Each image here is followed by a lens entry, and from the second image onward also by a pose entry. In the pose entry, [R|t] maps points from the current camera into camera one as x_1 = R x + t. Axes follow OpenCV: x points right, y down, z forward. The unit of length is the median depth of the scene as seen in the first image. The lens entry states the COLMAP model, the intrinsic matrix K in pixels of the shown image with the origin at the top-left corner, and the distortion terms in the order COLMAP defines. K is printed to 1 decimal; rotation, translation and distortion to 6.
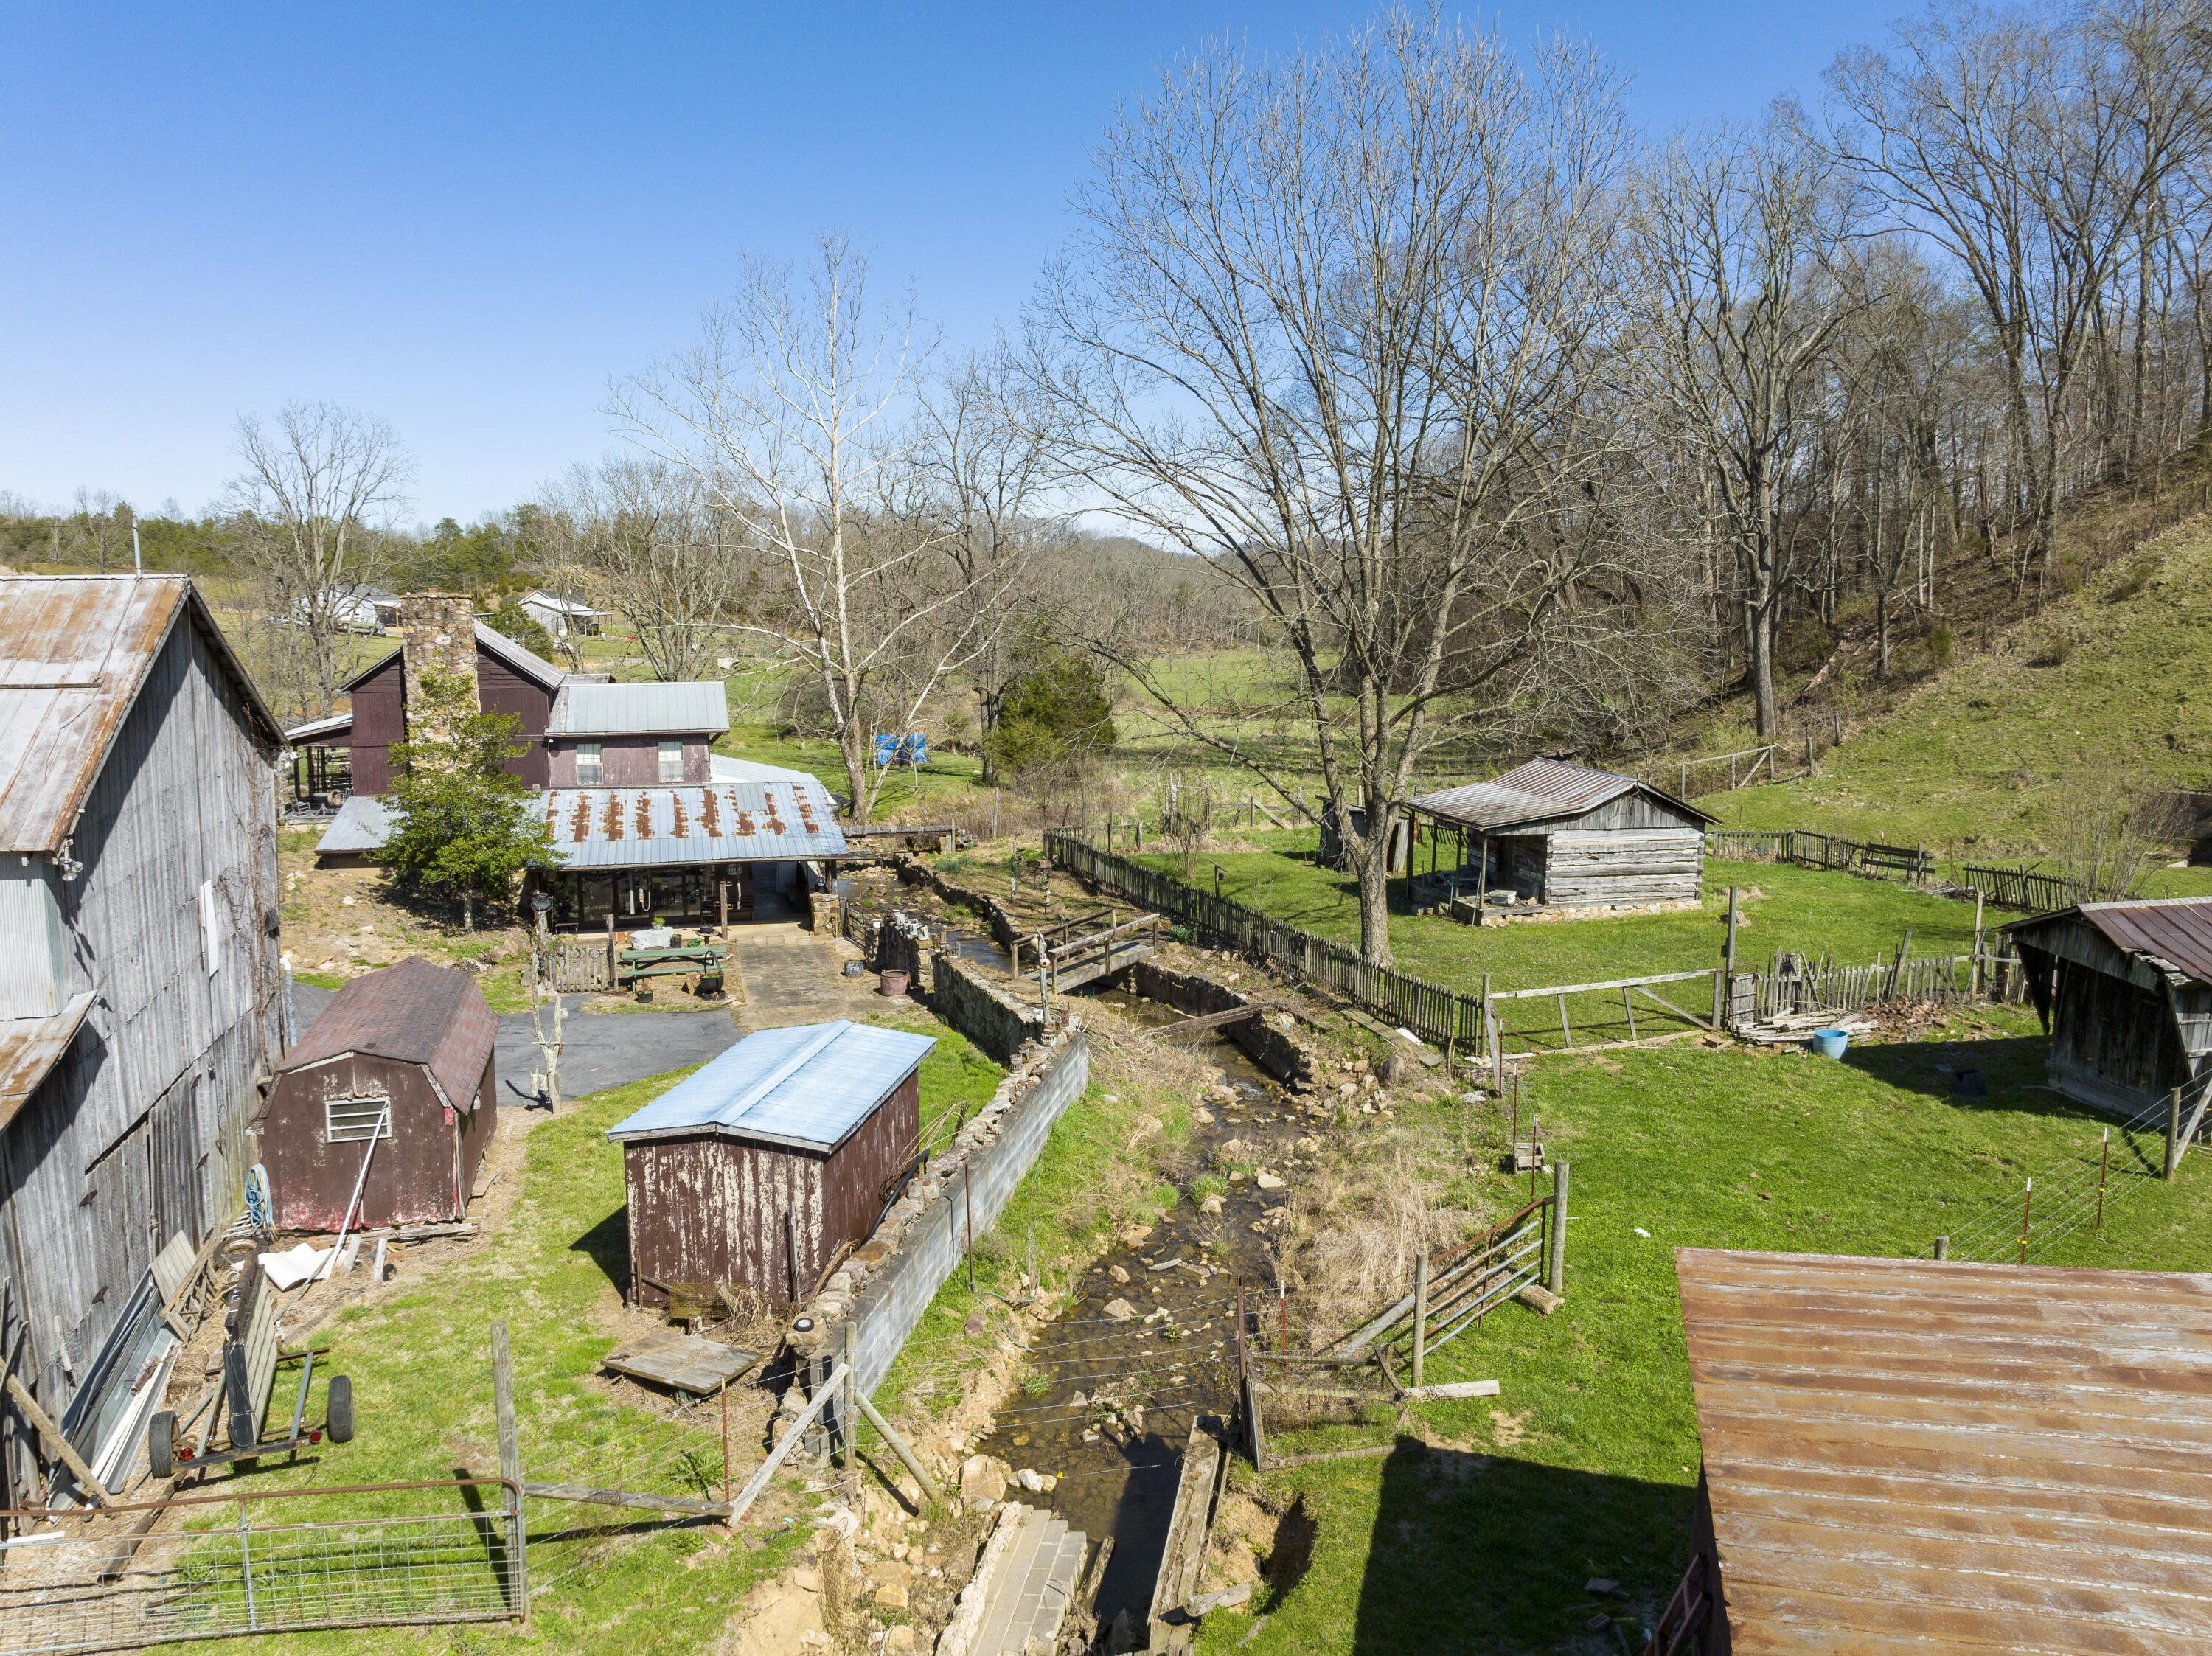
lens RADIAL K [[1559.6, 0, 1122.5], [0, 1559.6, 839.2], [0, 0, 1]] dist [-0.045993, 0.015346]
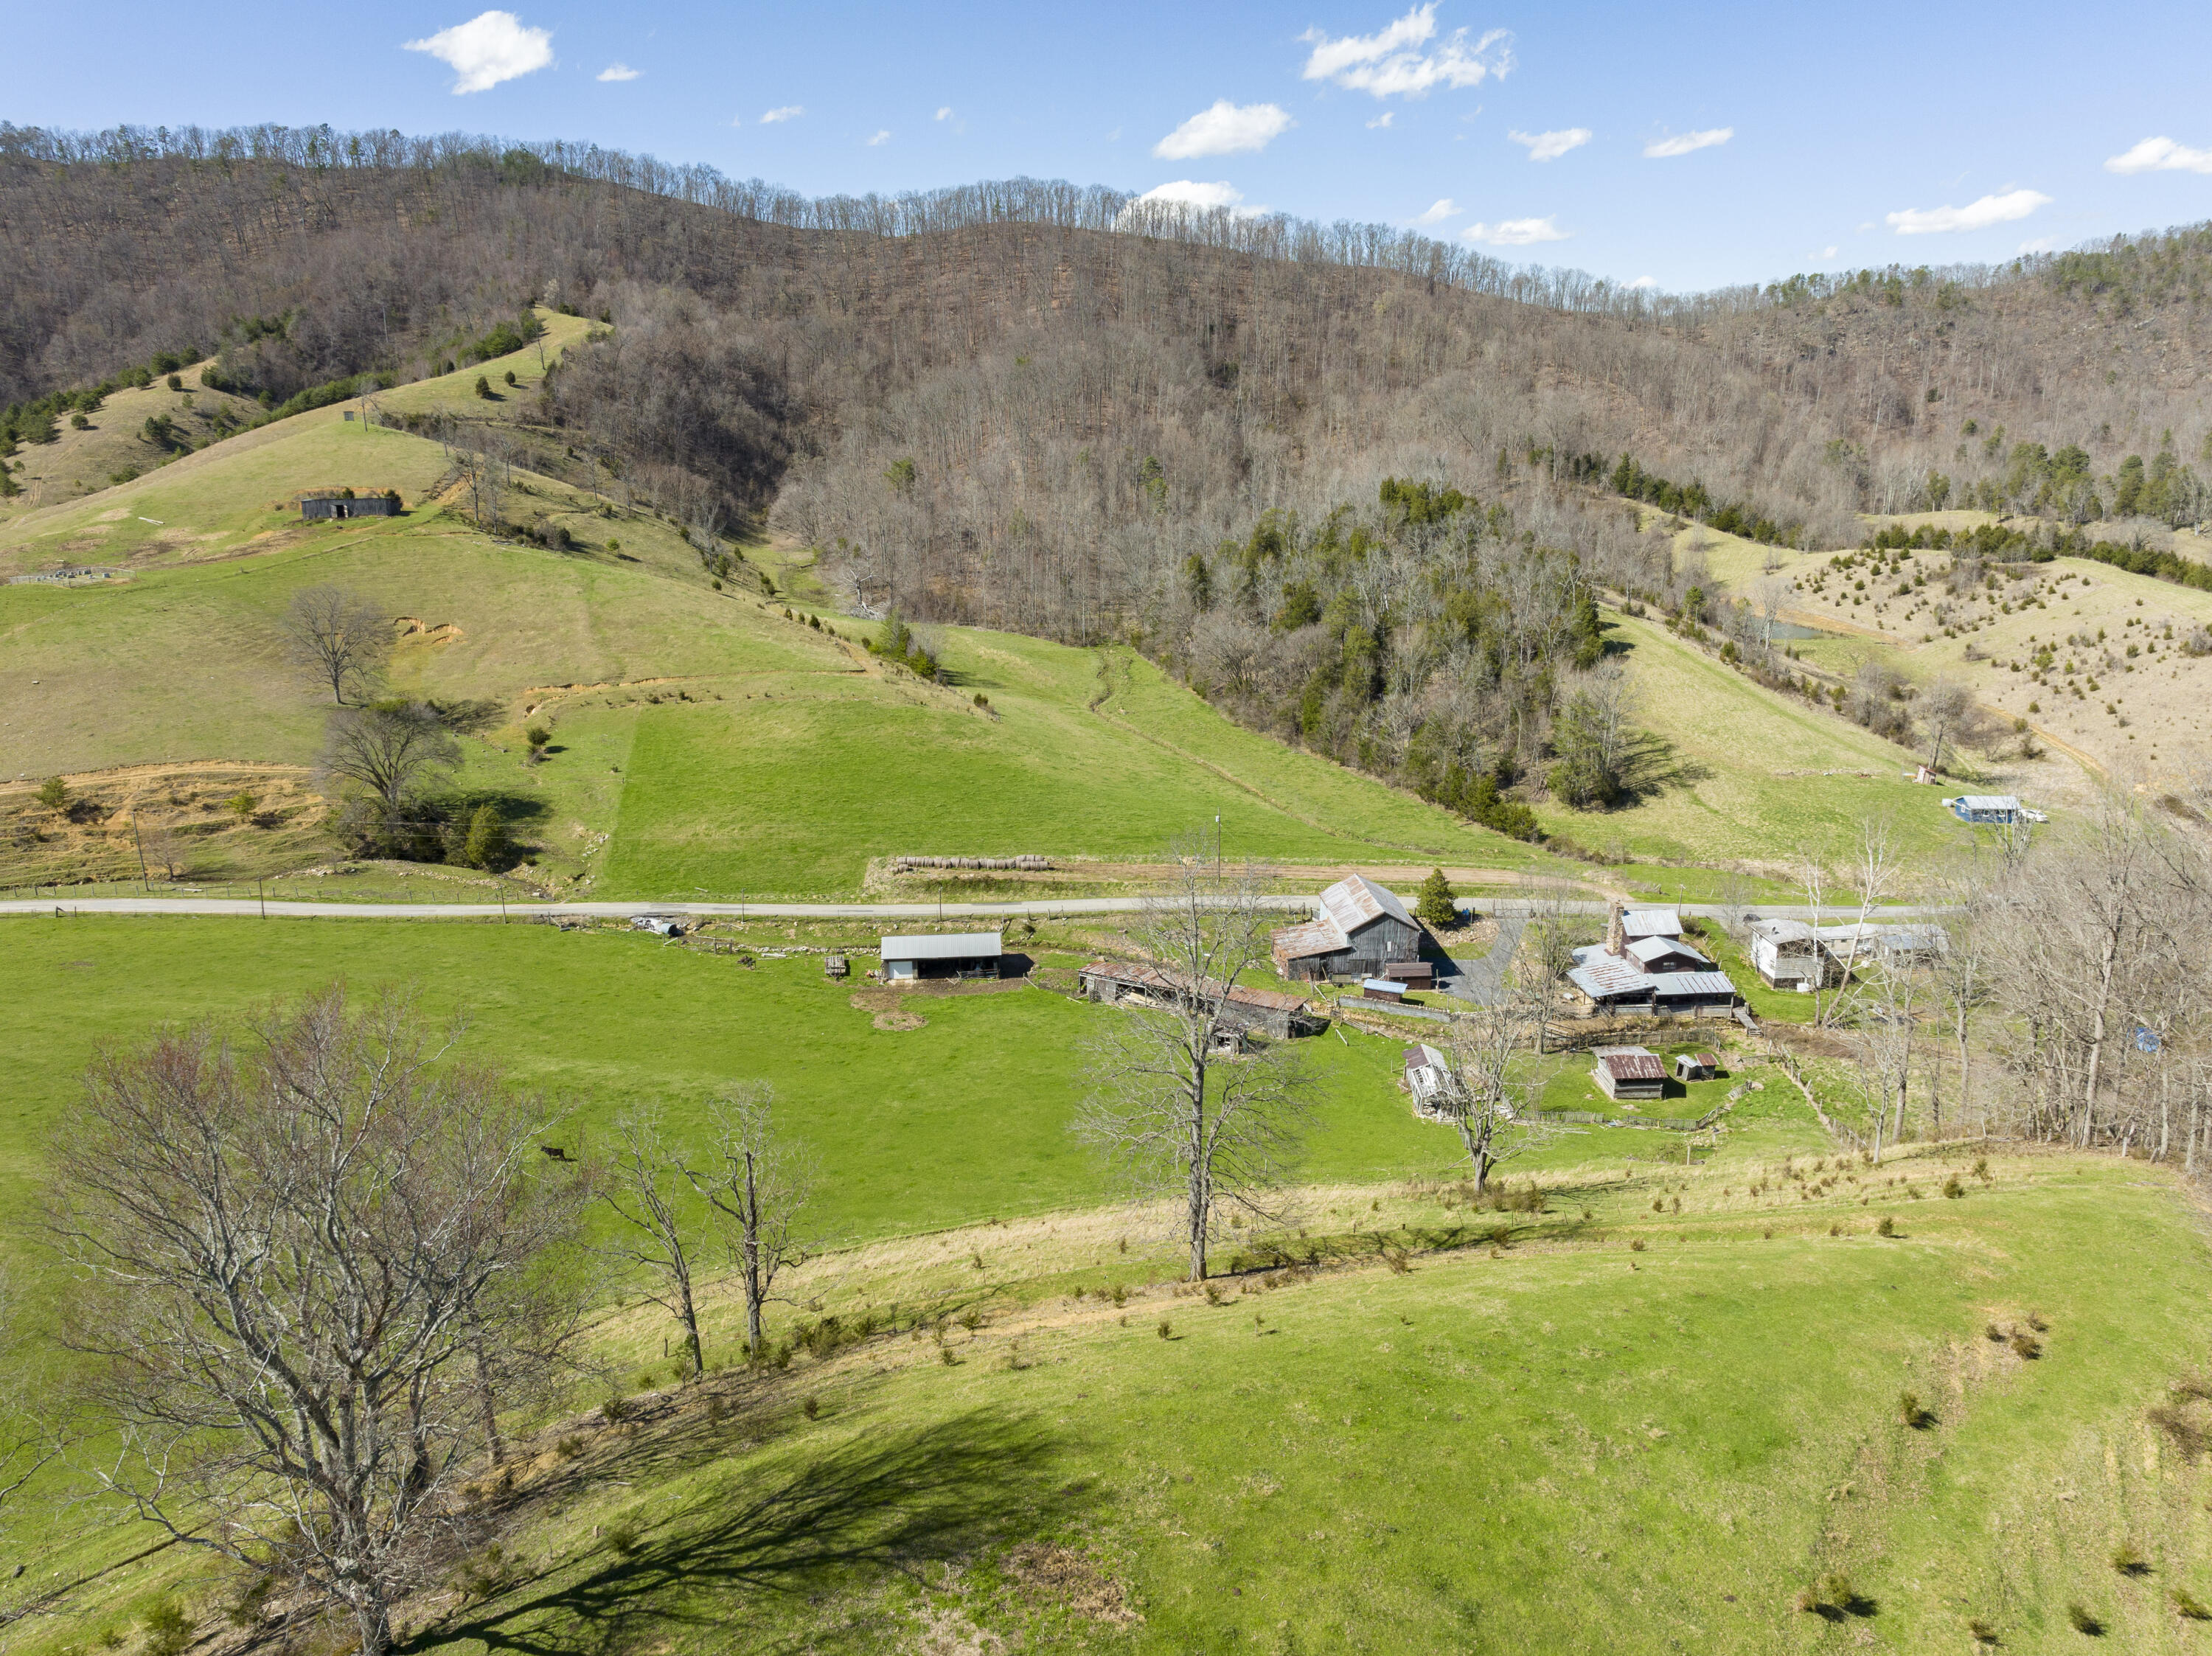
lens RADIAL K [[1559.6, 0, 1109.7], [0, 1559.6, 835.6], [0, 0, 1]] dist [-0.045993, 0.015346]
pose [[-0.203723, 0.269413, -0.941230, 3.514644], [-0.153149, 0.940787, 0.302434, -1.319192], [0.966976, 0.205761, -0.150400, 0.280929]]
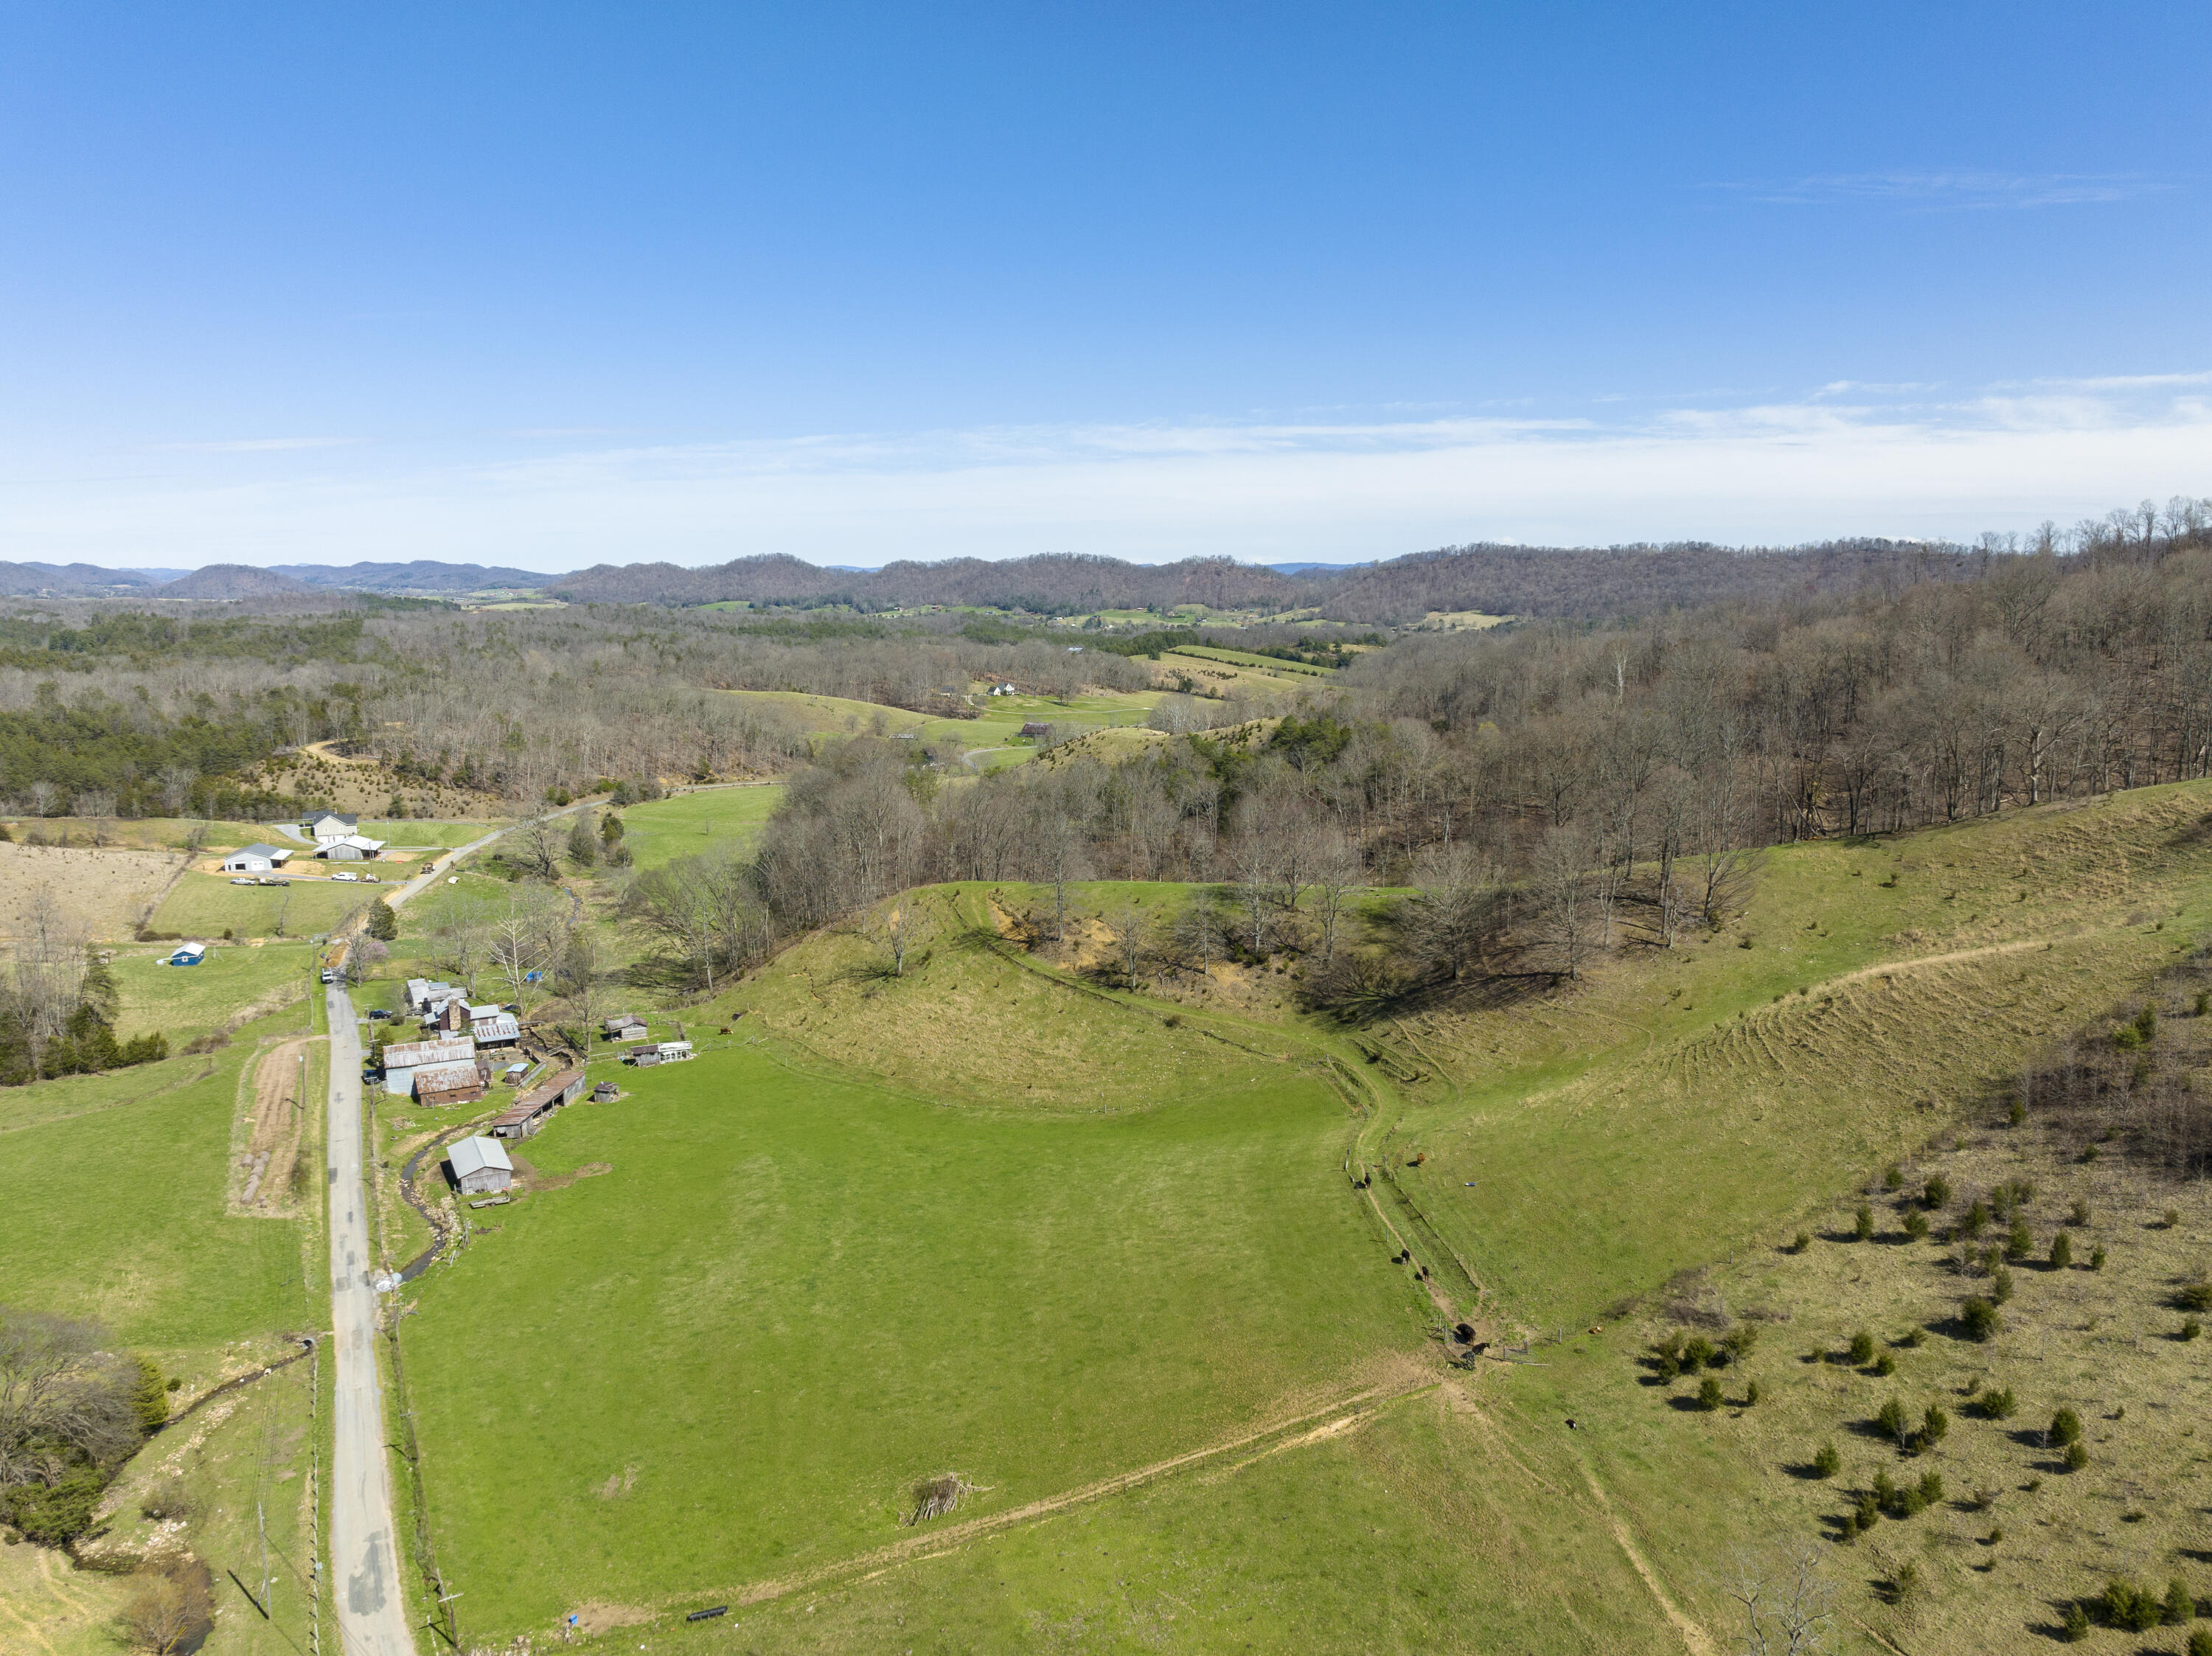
lens RADIAL K [[1559.6, 0, 1100.6], [0, 1559.6, 810.9], [0, 0, 1]] dist [-0.045993, 0.015346]
pose [[0.981852, -0.029218, 0.187382, 1.024556], [0.031060, 0.999494, -0.006898, -0.811189], [-0.187086, 0.012593, 0.982263, -5.859034]]
